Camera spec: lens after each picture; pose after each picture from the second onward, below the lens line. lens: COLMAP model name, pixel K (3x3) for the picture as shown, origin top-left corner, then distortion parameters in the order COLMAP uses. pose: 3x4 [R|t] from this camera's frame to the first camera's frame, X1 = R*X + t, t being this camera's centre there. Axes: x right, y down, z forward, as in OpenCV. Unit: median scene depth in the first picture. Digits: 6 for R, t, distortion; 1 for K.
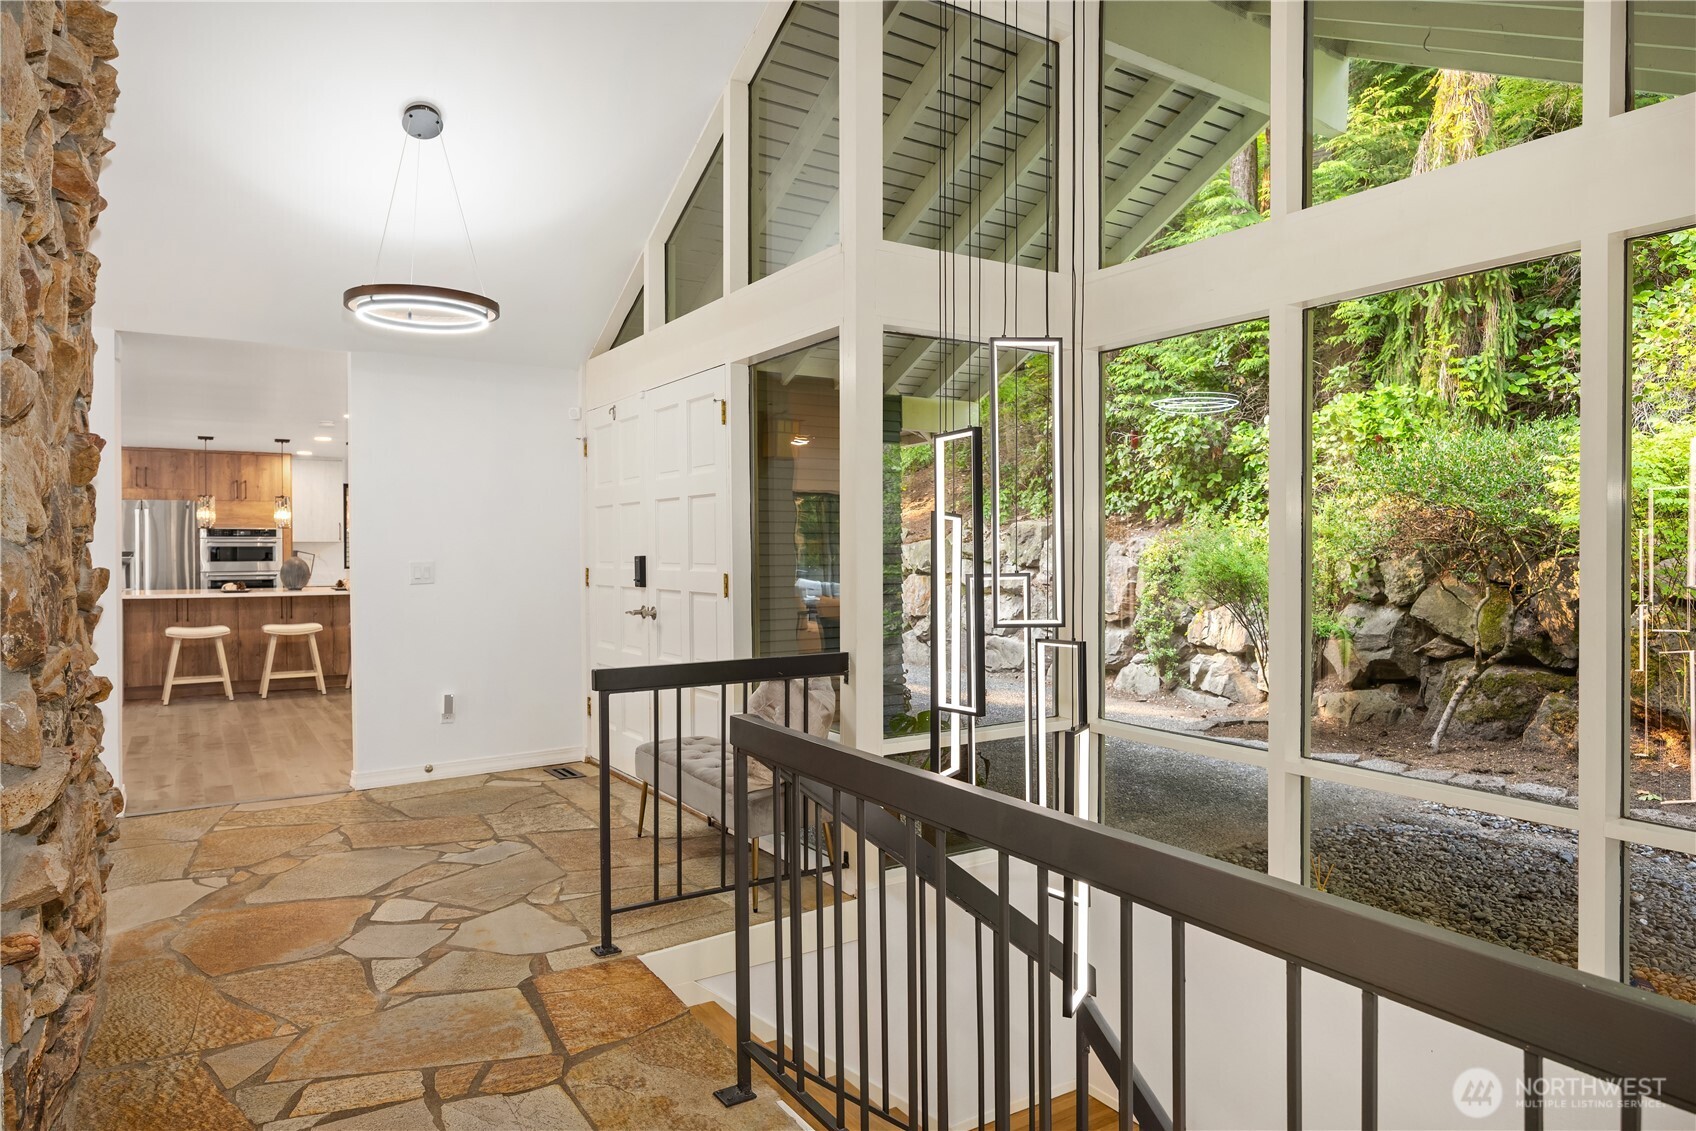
lens RADIAL K [[1032.9, 0, 845.4], [0, 1032.9, 557.1], [0, 0, 1]] dist [0.000167, -0.001281]
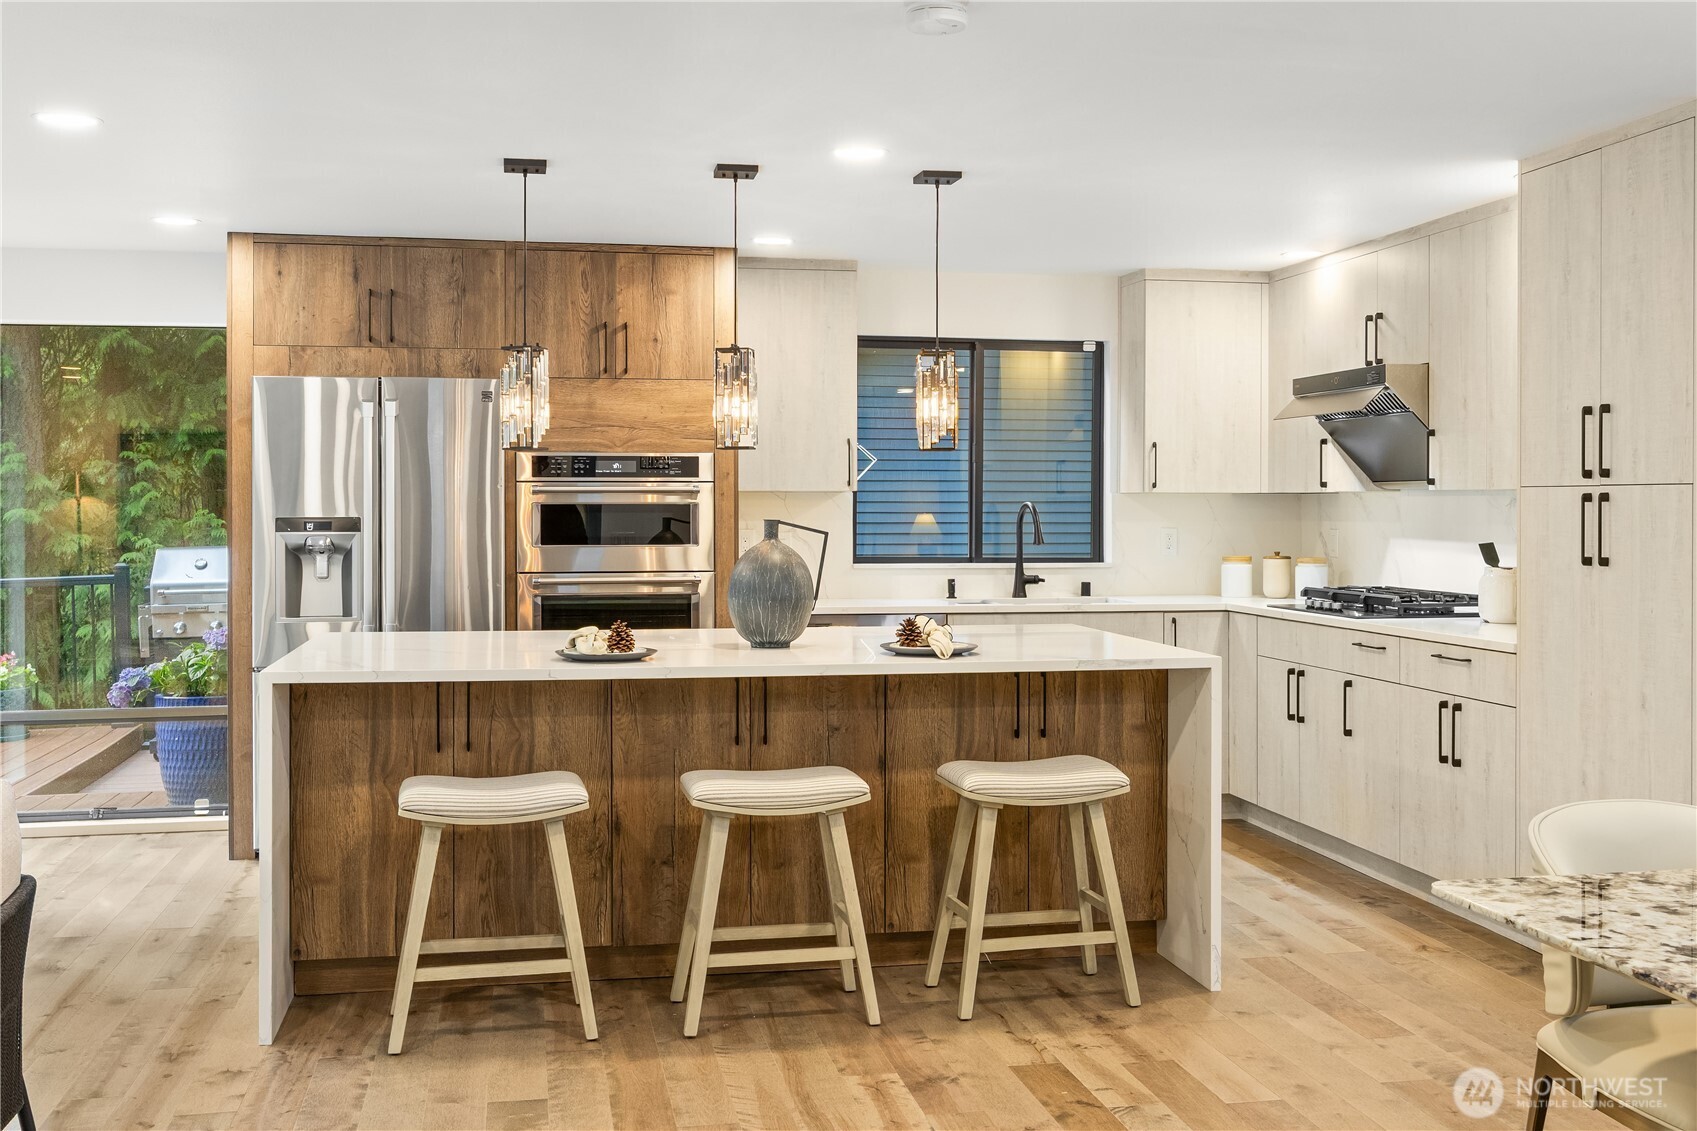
lens RADIAL K [[1703.3, 0, 876.0], [0, 1703.3, 510.4], [0, 0, 1]] dist [-0.003185, 0.000000]
pose [[0.933662, 0.005573, -0.358111, -0.318131], [-0.006213, 0.999980, -0.000636, -0.009152], [0.358101, 0.002818, 0.933679, 0.529457]]
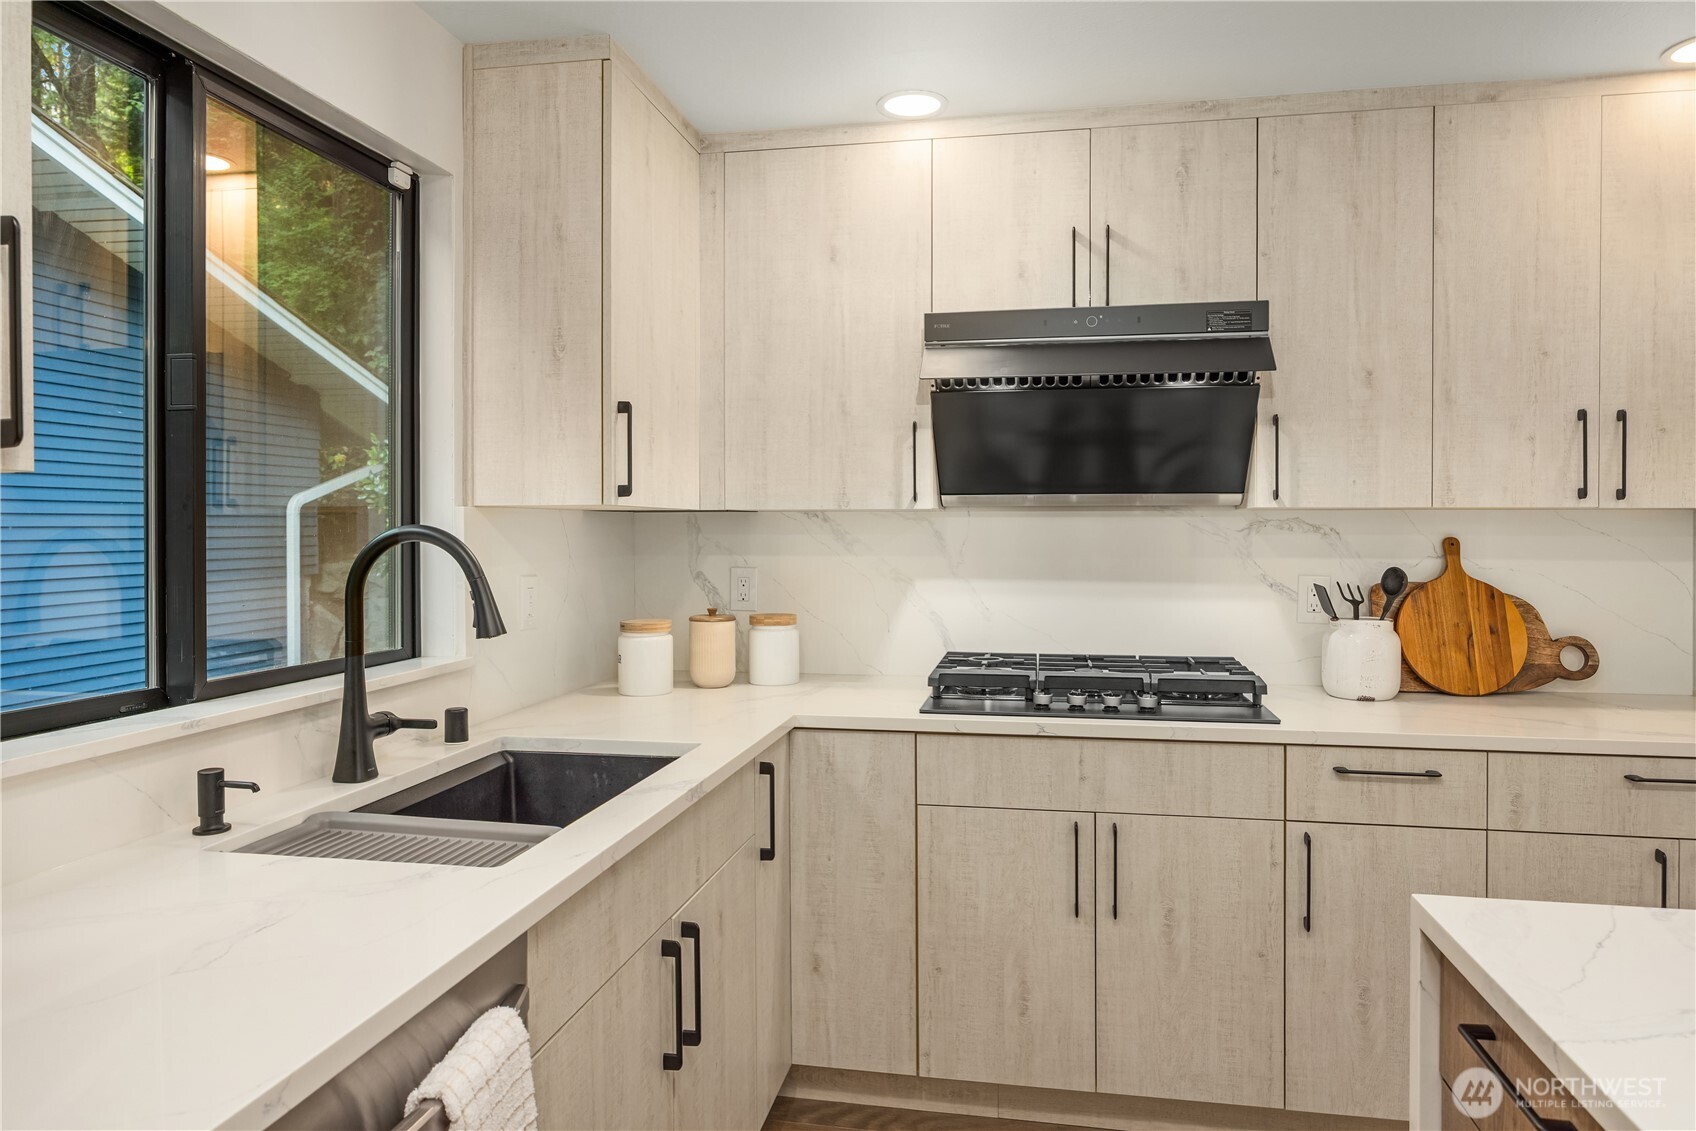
lens RADIAL K [[1088.3, 0, 857.9], [0, 1088.3, 534.2], [0, 0, 1]] dist [-0.004976, -0.000547]
pose [[0.680490, -0.001685, 0.732755, -0.612582], [0.000366, 0.999998, 0.001960, -0.012571], [-0.732757, -0.001066, 0.680489, 1.086077]]
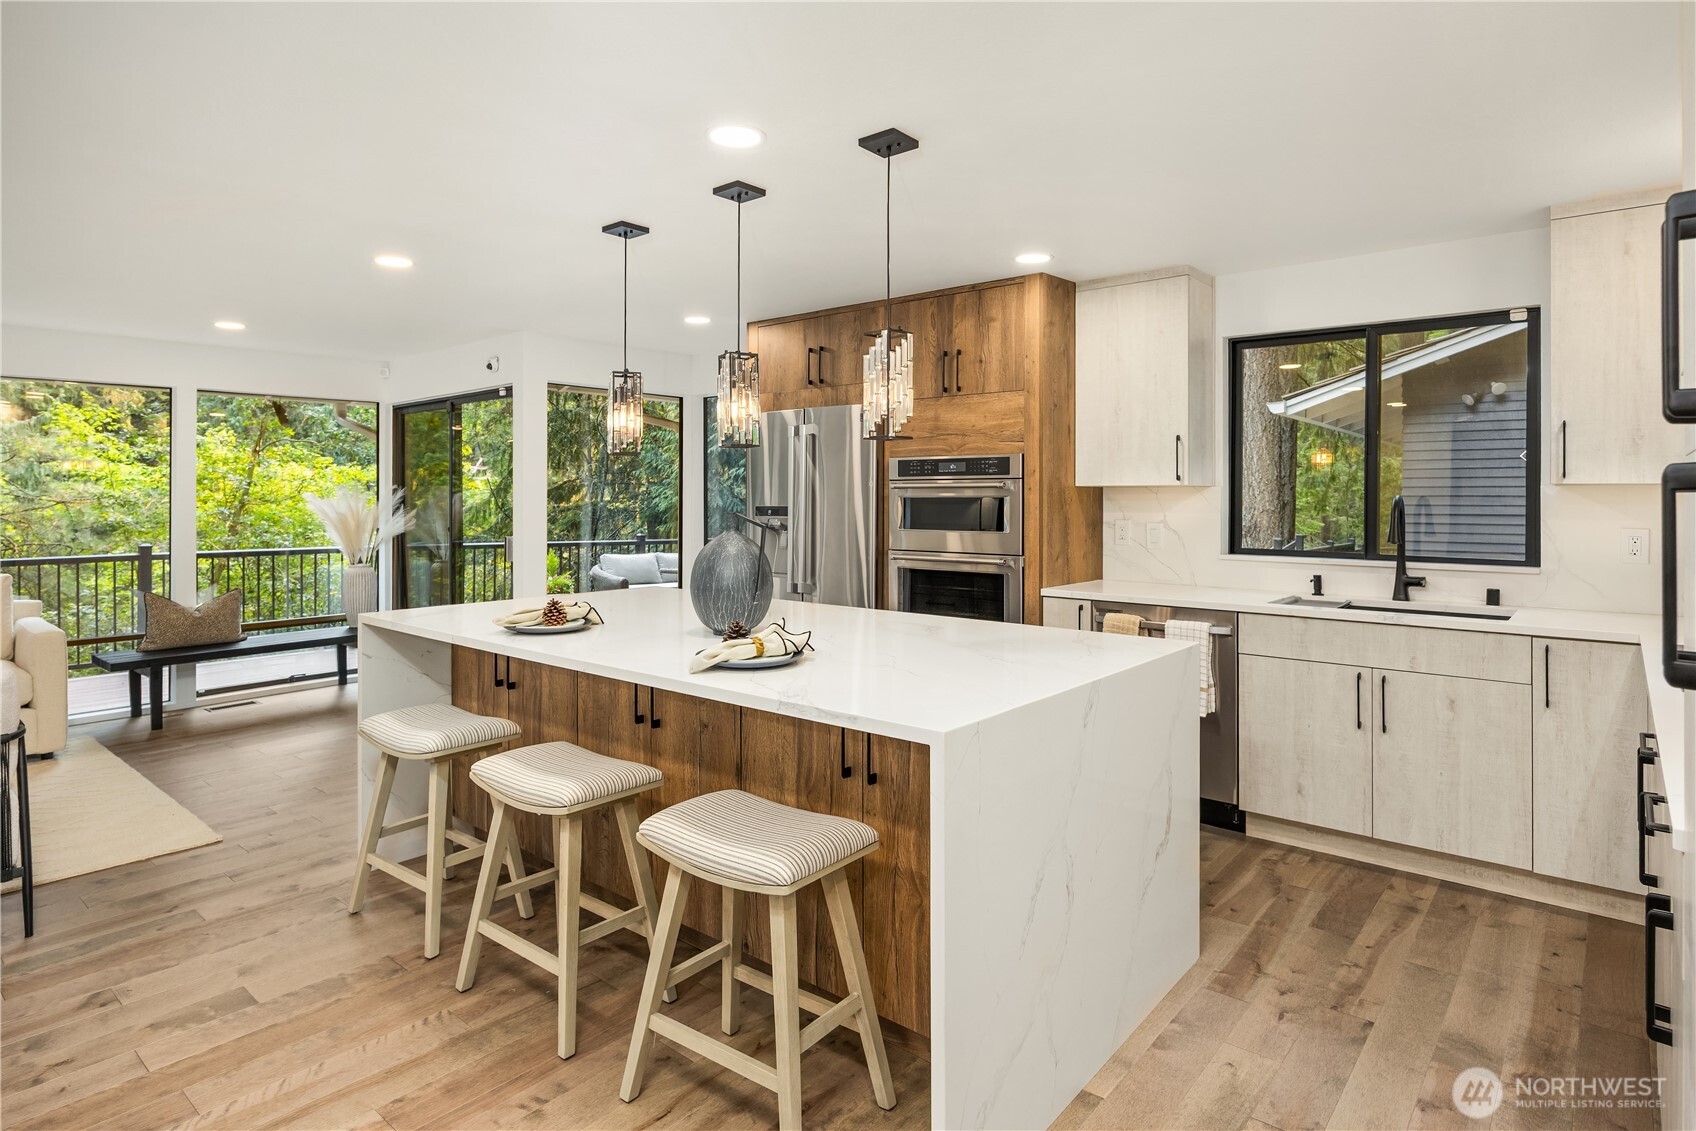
lens RADIAL K [[912.9, 0, 878.9], [0, 912.9, 495.3], [0, 0, 1]] dist [-0.004436, 0.000833]
pose [[0.310727, 0.001907, -0.950497, -0.242193], [-0.007785, 0.999970, -0.000539, -0.012015], [0.950467, 0.007567, 0.310732, 0.952218]]
